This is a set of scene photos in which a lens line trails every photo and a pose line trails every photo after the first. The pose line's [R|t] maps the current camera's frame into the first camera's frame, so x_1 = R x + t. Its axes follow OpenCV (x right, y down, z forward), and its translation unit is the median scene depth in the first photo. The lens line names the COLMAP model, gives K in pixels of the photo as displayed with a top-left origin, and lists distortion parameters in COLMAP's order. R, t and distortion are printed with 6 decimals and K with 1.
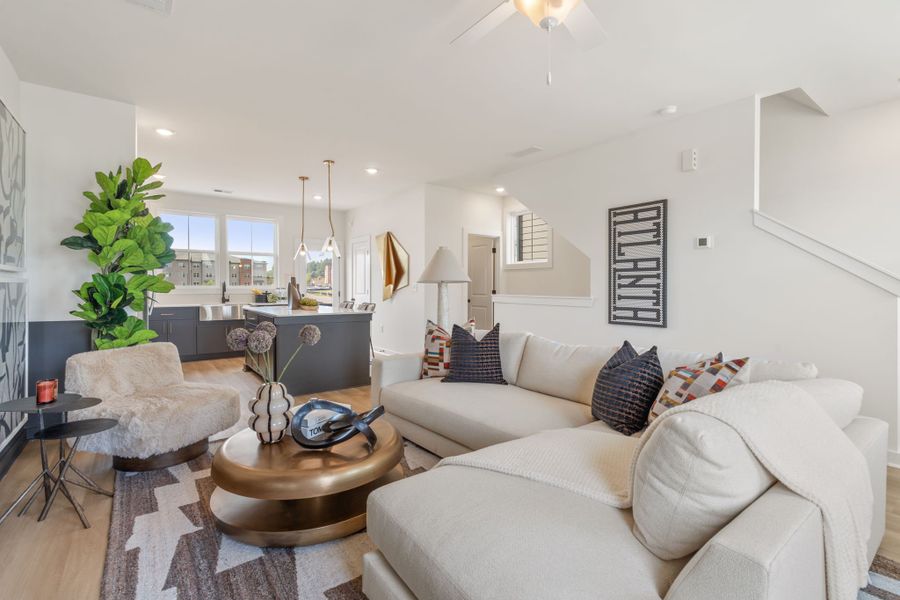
lens RADIAL K [[406.3, 0, 448.8], [0, 406.3, 278.9], [0, 0, 1]] dist [0.002153, 0.000350]
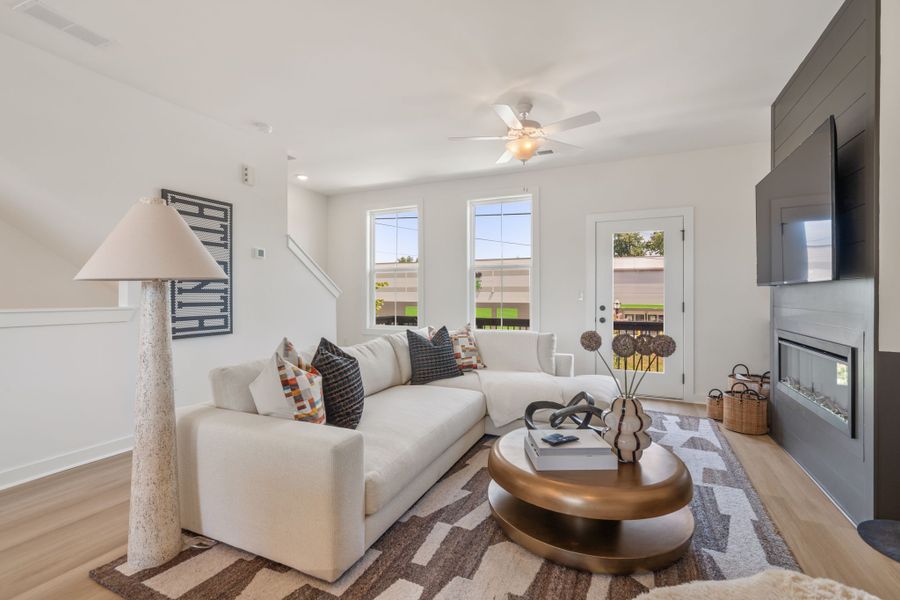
lens RADIAL K [[406.3, 0, 450.7], [0, 406.3, 299.1], [0, 0, 1]] dist [0.002153, 0.000350]
pose [[-0.454714, -0.001177, 0.890637, -0.580051], [-0.007678, 0.999967, -0.002599, 0.033981], [-0.890605, -0.008020, -0.454708, 0.955547]]
